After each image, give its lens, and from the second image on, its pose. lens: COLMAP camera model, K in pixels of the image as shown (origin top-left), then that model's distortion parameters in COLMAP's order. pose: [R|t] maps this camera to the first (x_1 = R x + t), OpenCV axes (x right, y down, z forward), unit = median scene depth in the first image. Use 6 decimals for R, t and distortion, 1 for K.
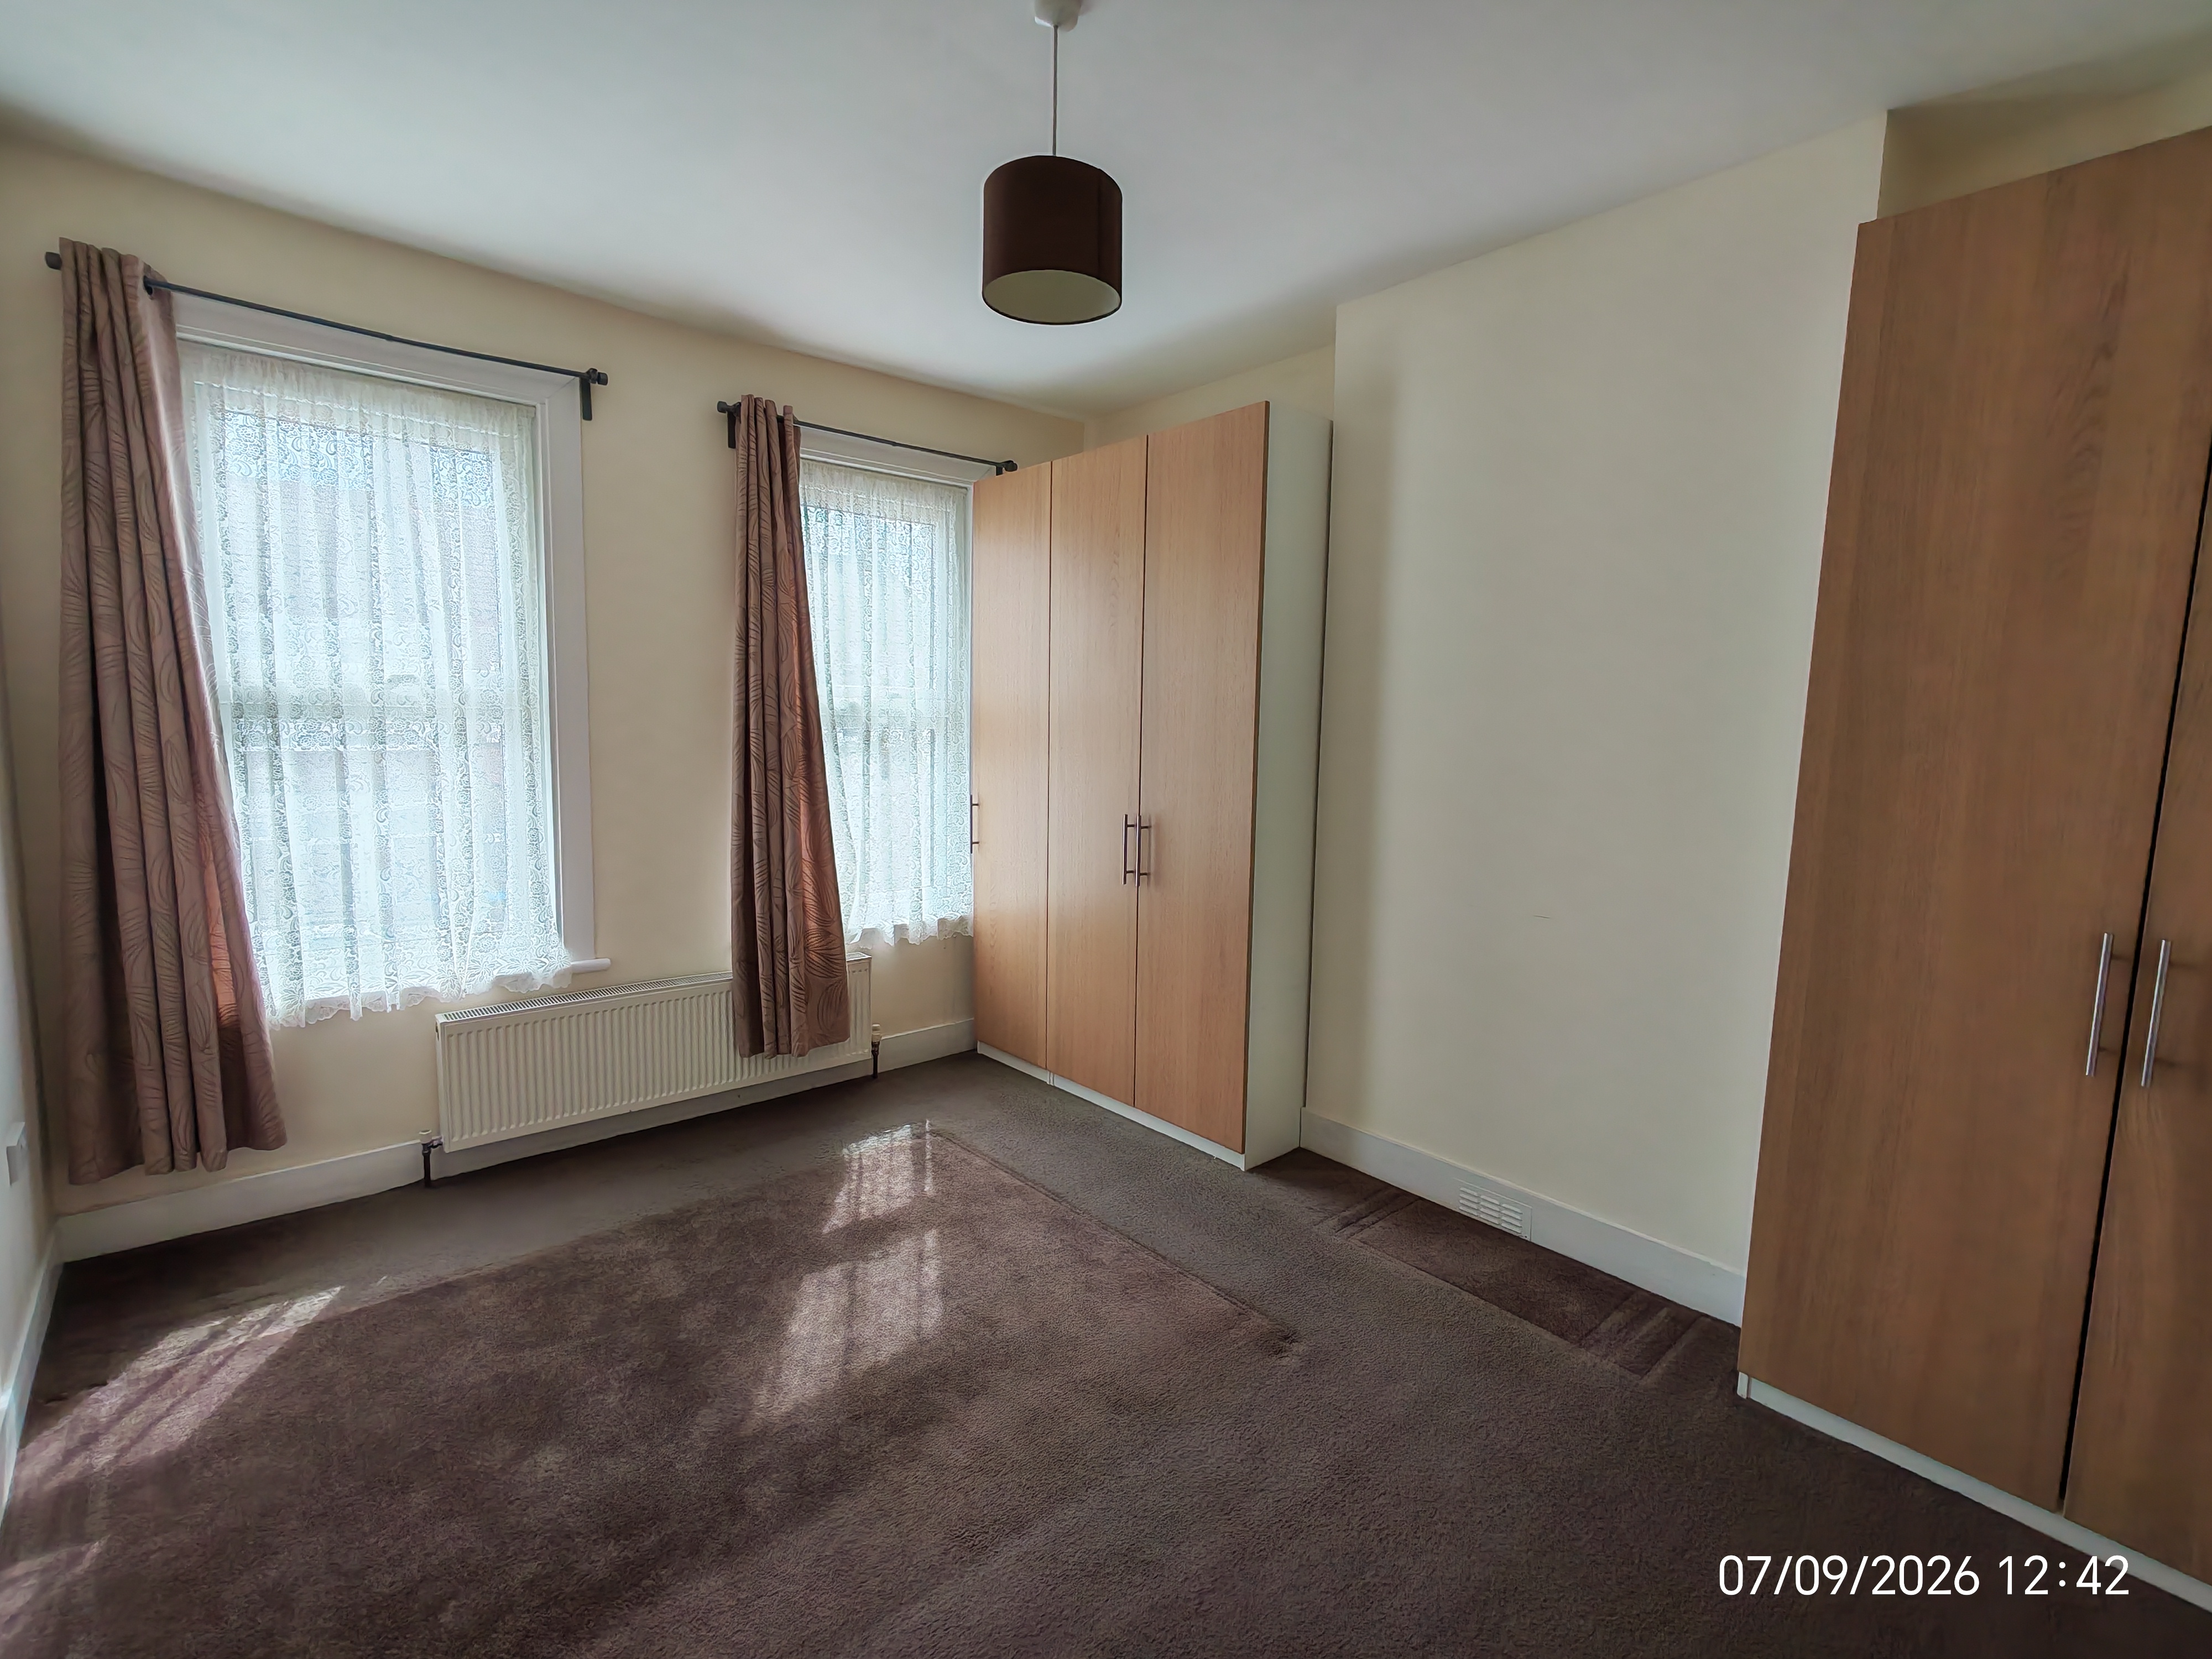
lens RADIAL K [[1018.3, 0, 1106.4], [0, 1018.3, 828.2], [0, 0, 1]] dist [0.024469, 0.002878]
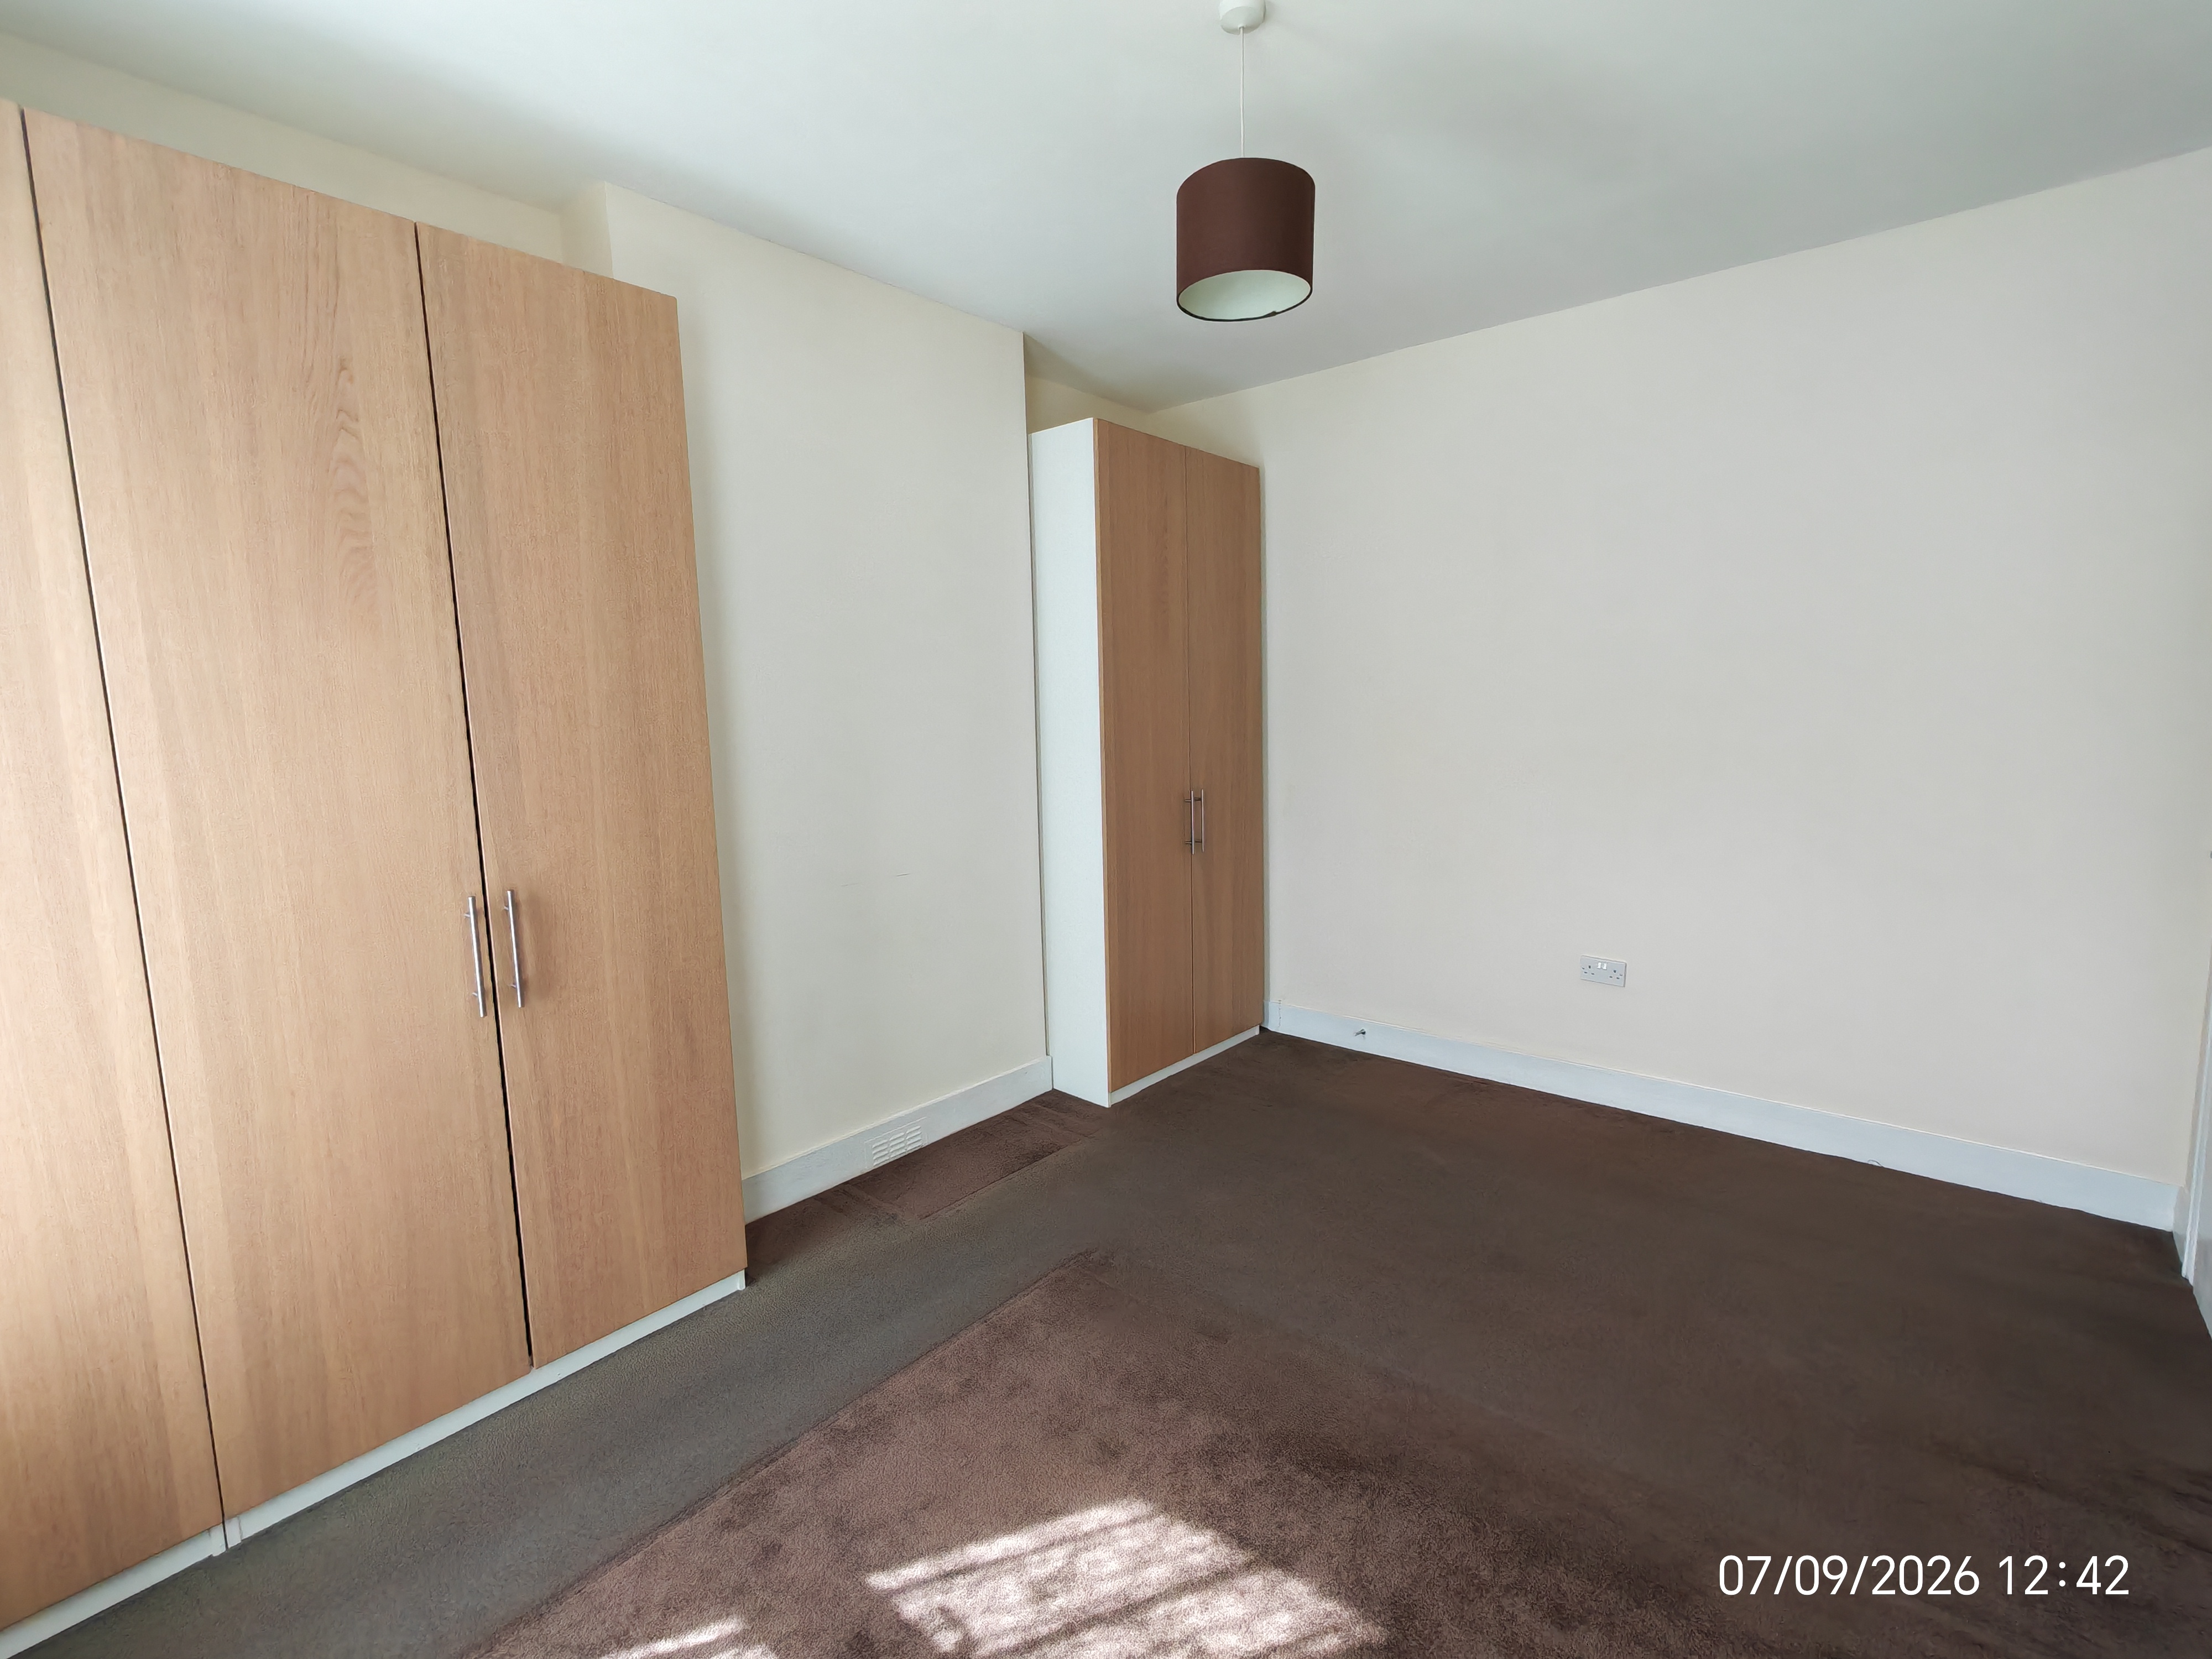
lens RADIAL K [[1018.3, 0, 1110.3], [0, 1018.3, 829.5], [0, 0, 1]] dist [0.024469, 0.002878]
pose [[-0.127676, -0.149393, 0.980500, -0.678905], [0.124165, 0.978406, 0.165242, -0.118309], [-0.984013, 0.142841, -0.106370, 0.810854]]
